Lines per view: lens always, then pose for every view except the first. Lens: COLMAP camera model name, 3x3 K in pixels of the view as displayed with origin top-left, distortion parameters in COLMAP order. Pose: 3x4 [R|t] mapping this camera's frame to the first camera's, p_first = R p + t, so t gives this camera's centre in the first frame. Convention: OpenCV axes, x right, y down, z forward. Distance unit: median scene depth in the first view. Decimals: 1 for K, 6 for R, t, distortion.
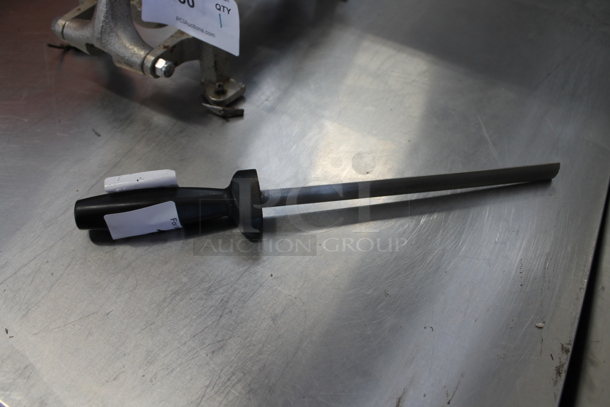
lens RADIAL K [[504.1, 0, 305.0], [0, 504.1, 203.5], [0, 0, 1]] dist [-0.162374, 0.119890]
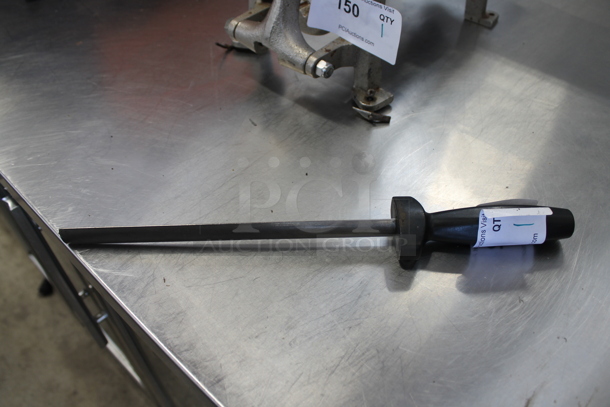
lens RADIAL K [[504.1, 0, 305.0], [0, 504.1, 203.5], [0, 0, 1]] dist [-0.162374, 0.119890]
pose [[0.972888, 0.121917, -0.196534, -0.074341], [-0.134463, 0.989566, -0.051760, 0.077503], [0.188173, 0.076783, 0.979130, -0.055865]]
